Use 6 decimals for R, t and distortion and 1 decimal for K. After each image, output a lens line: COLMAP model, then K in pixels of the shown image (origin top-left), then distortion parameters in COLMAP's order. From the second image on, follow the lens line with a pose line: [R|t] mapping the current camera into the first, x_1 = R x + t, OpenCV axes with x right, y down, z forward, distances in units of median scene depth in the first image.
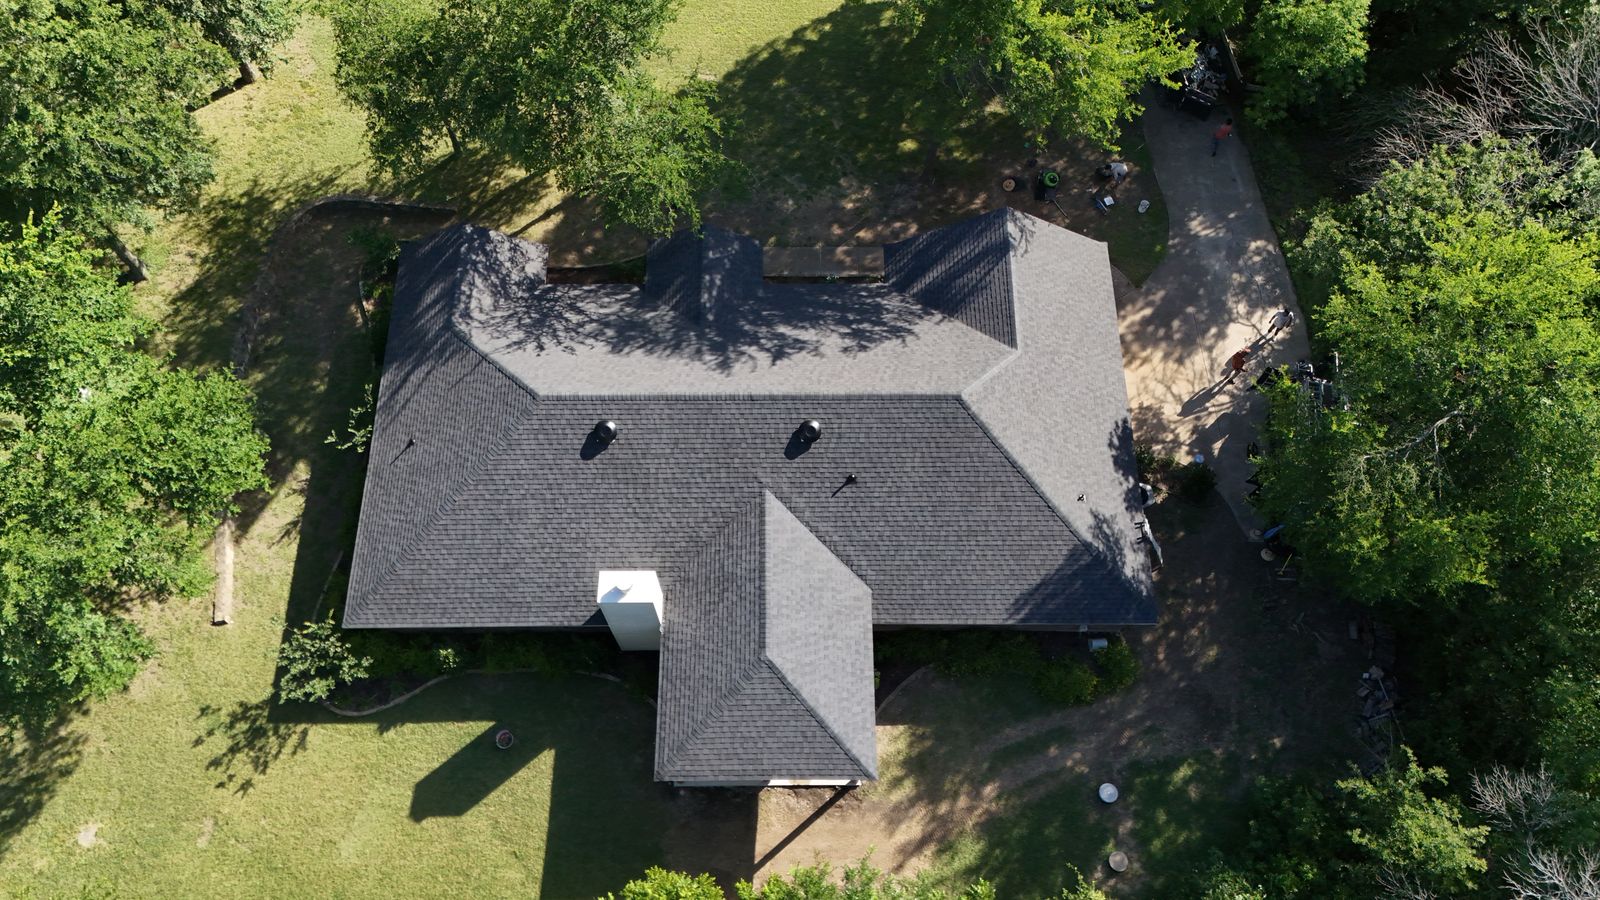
lens RADIAL K [[1168.1, 0, 800.0], [0, 1168.1, 450.0], [0, 0, 1]] dist [0.033051, -0.003888]
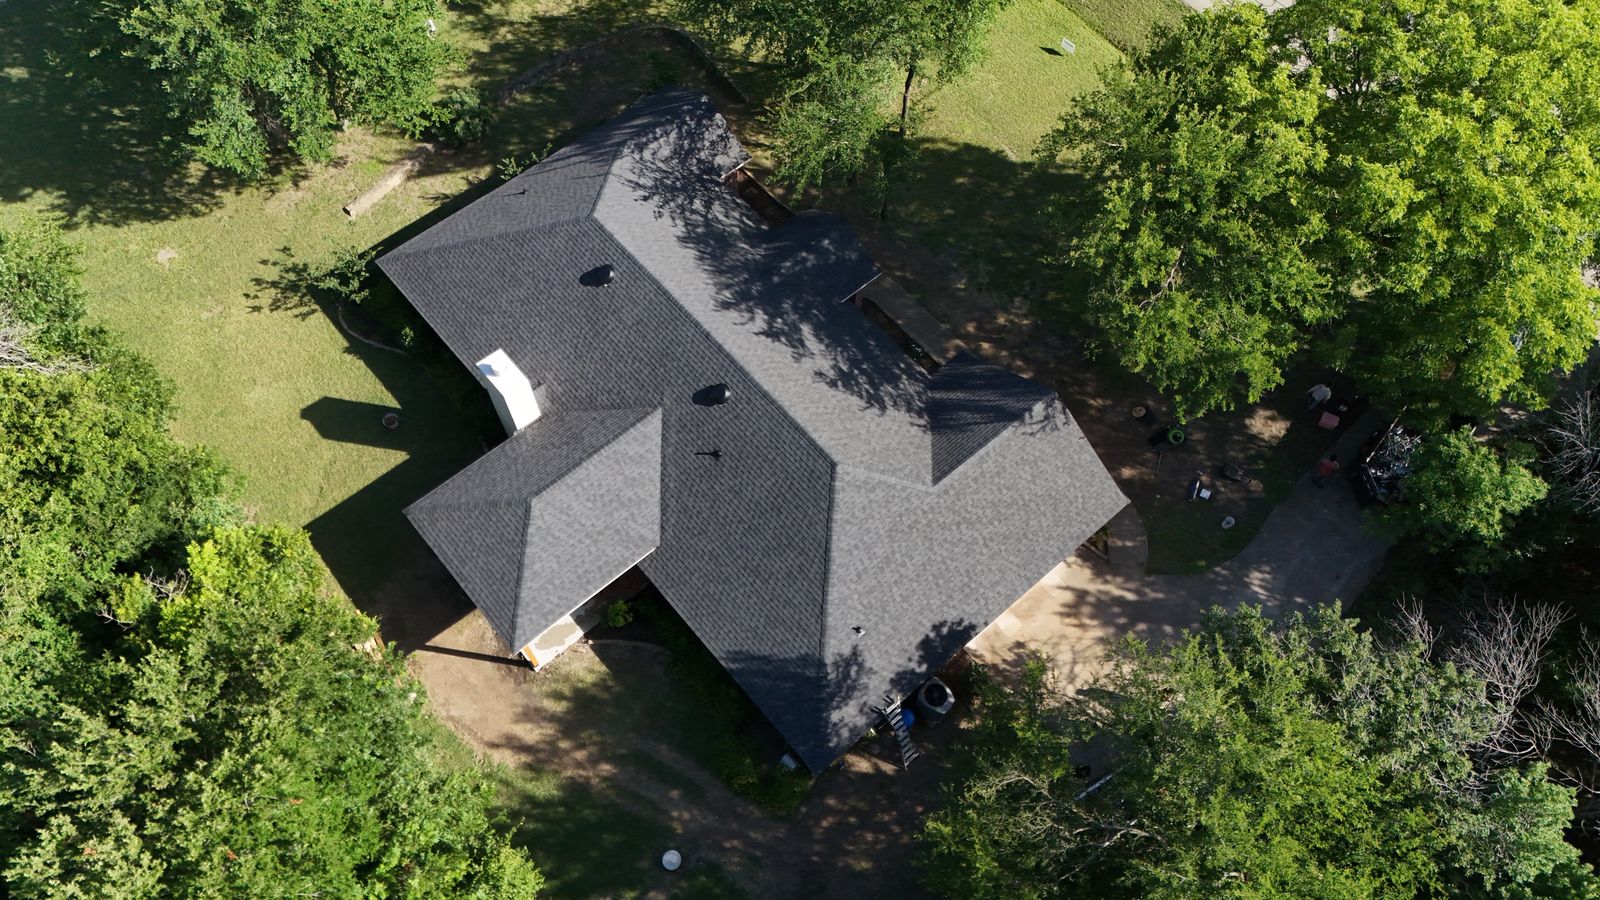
lens RADIAL K [[1168.1, 0, 800.0], [0, 1168.1, 450.0], [0, 0, 1]] dist [0.033051, -0.003888]
pose [[0.648932, 0.672068, -0.356668, 0.446383], [-0.695803, 0.713857, 0.079153, -0.108320], [0.307806, 0.196806, 0.930872, 0.039687]]
